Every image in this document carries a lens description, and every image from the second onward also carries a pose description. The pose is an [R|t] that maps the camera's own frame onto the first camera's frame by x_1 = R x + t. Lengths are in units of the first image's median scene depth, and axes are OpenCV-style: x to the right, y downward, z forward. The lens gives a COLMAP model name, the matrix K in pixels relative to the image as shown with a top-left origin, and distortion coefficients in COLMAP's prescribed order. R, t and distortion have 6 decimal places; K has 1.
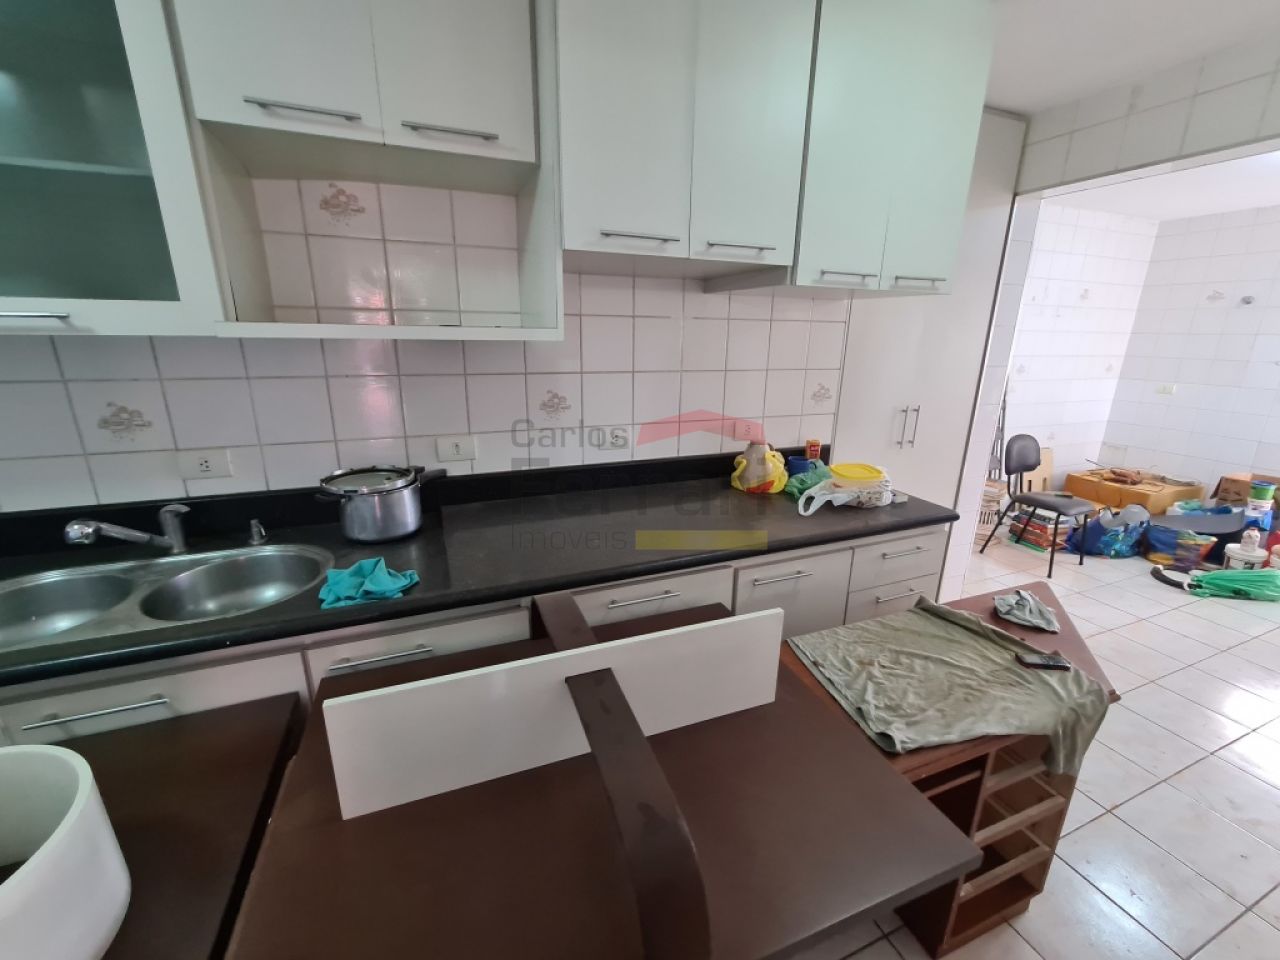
lens RADIAL K [[522.1, 0, 643.4], [0, 522.1, 478.3], [0, 0, 1]] dist [-0.002443, 0.000525]
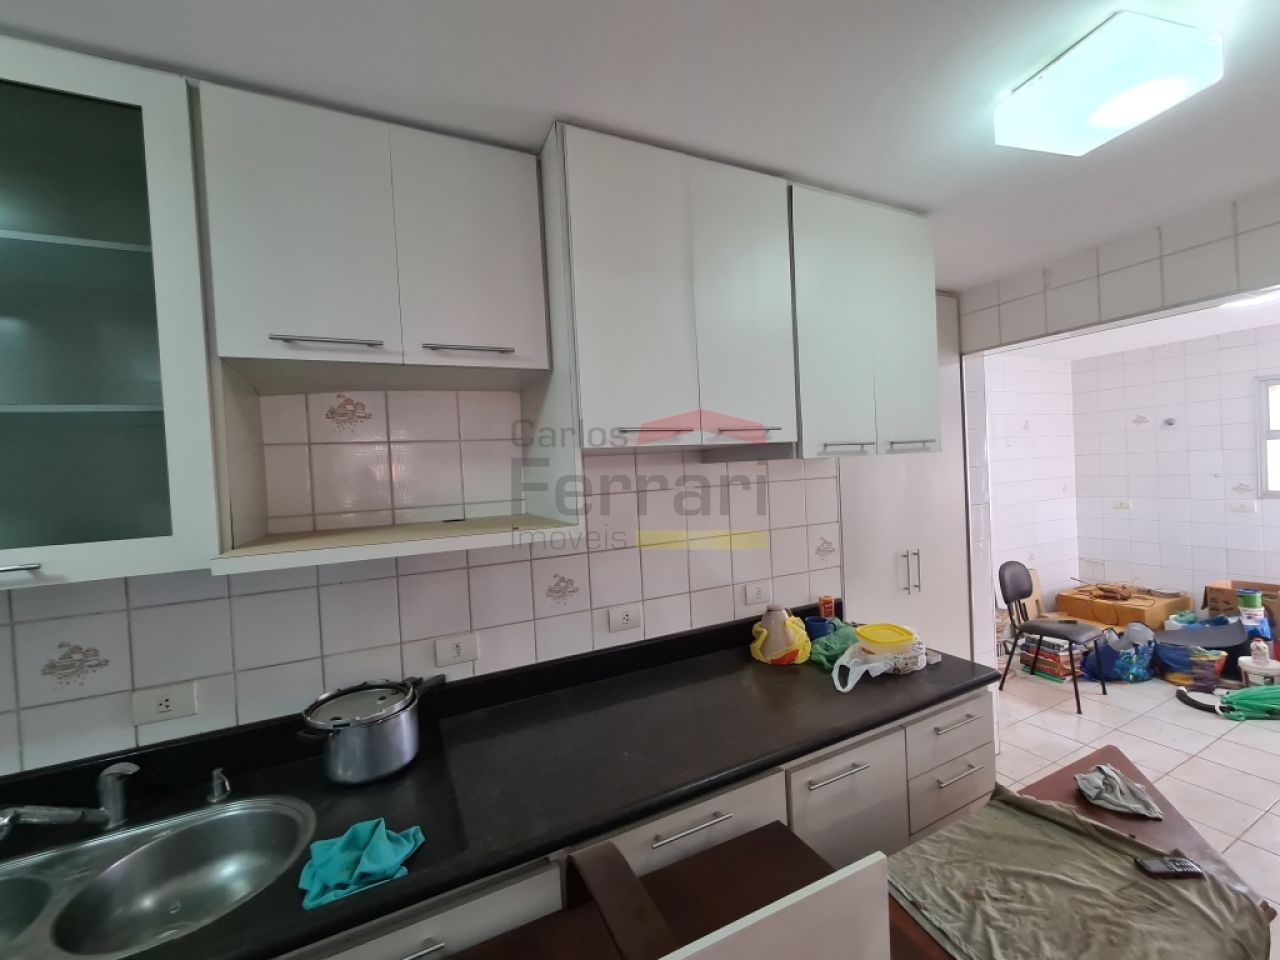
lens RADIAL K [[522.1, 0, 643.9], [0, 522.1, 478.5], [0, 0, 1]] dist [-0.002443, 0.000525]
pose [[0.995445, -0.068741, 0.066061, -0.089515], [0.083495, 0.963054, -0.256038, -0.100303], [-0.046020, 0.260388, 0.964407, 0.041256]]
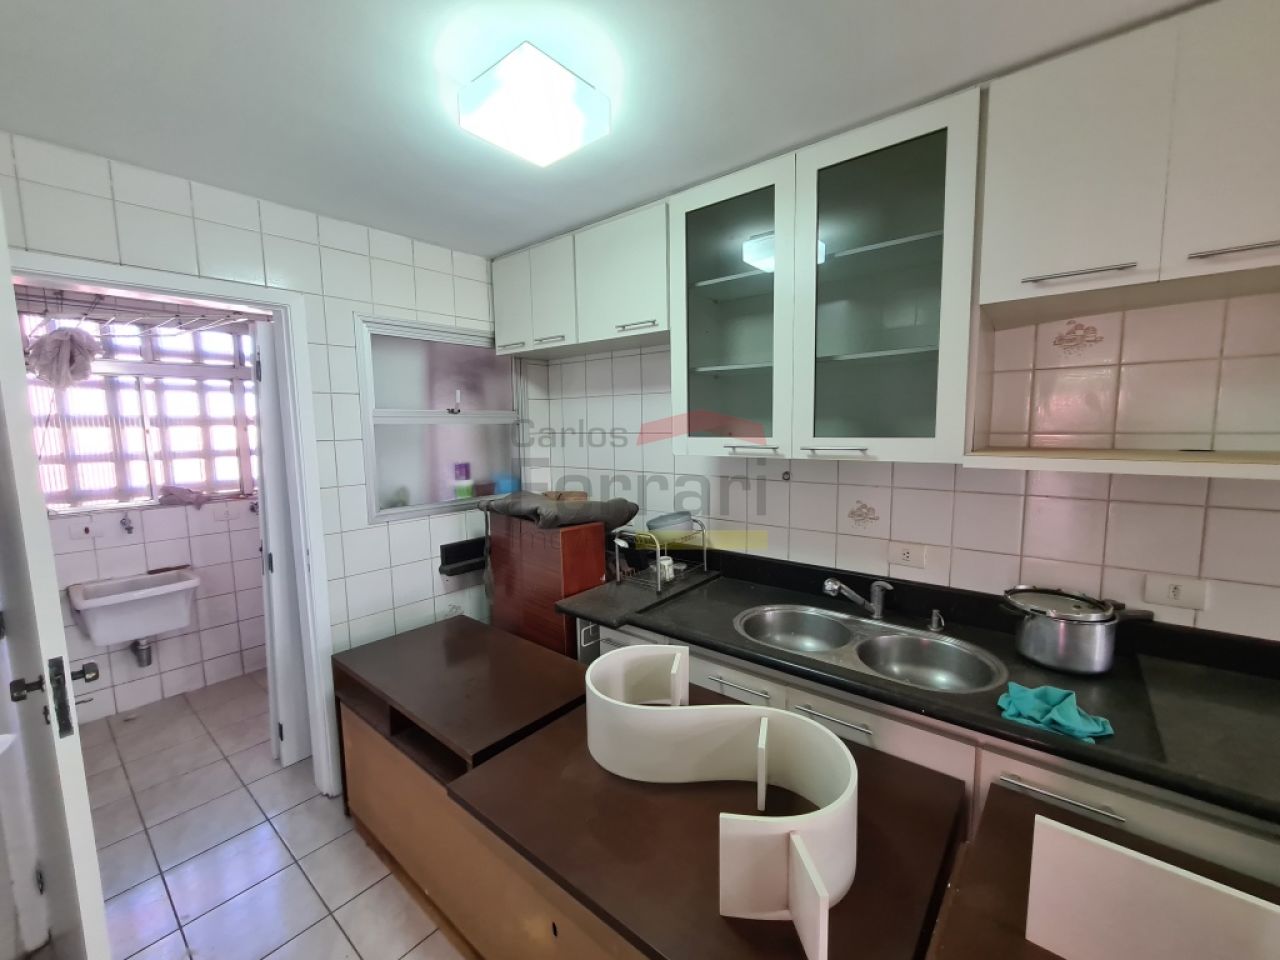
lens RADIAL K [[522.1, 0, 642.3], [0, 522.1, 479.8], [0, 0, 1]] dist [-0.002443, 0.000525]
pose [[0.470046, 0.072254, -0.879680, -0.047561], [-0.219005, 0.975024, -0.036938, -0.017398], [0.855040, 0.210017, 0.474130, -0.184100]]
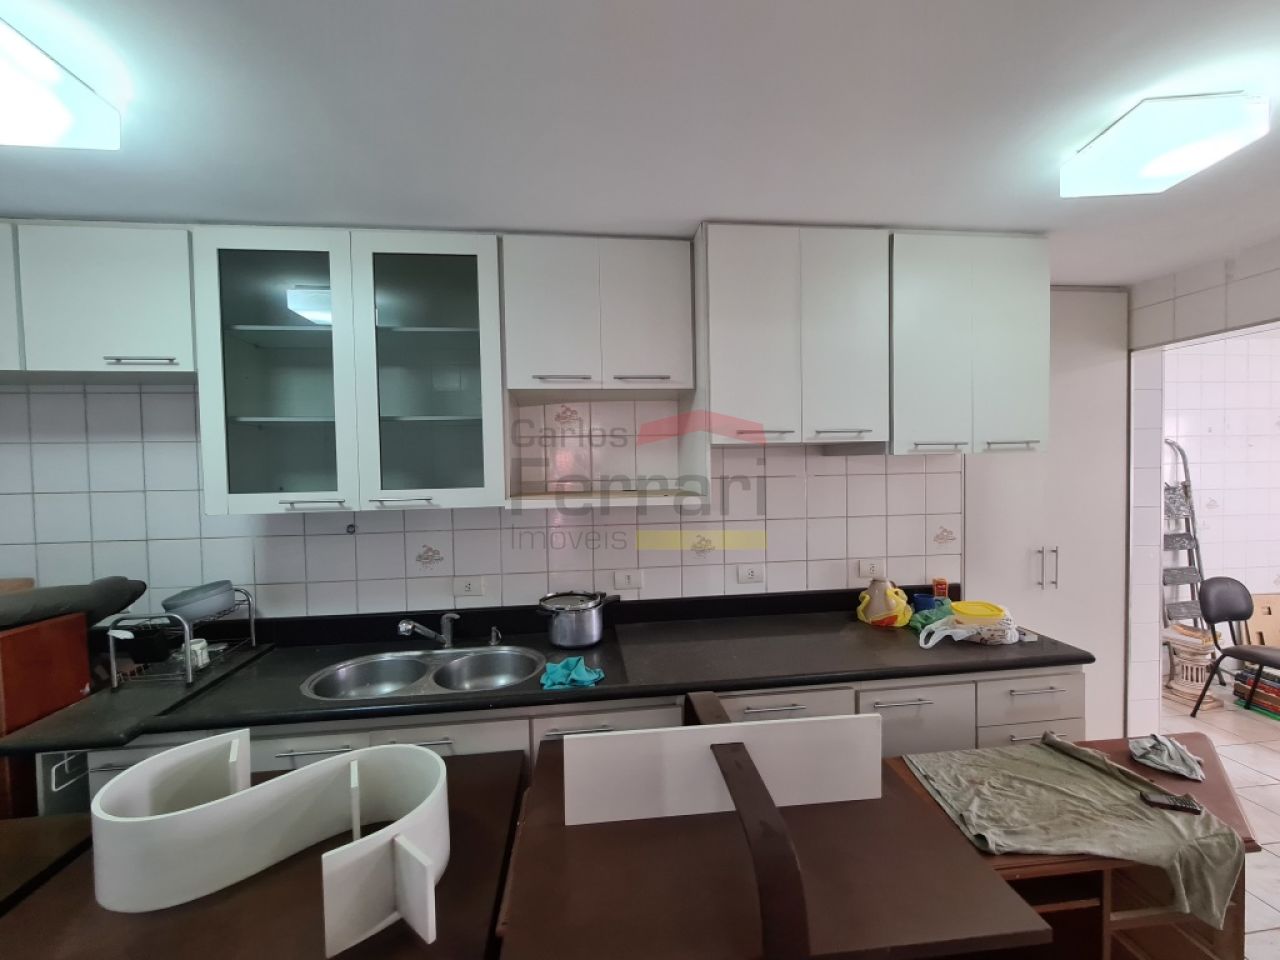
lens RADIAL K [[522.1, 0, 645.6], [0, 522.1, 477.6], [0, 0, 1]] dist [-0.002443, 0.000525]
pose [[0.964408, -0.027631, -0.262972, 0.044323], [-0.038674, 0.969091, -0.243655, 0.015851], [0.261576, 0.245153, 0.933530, -0.336018]]
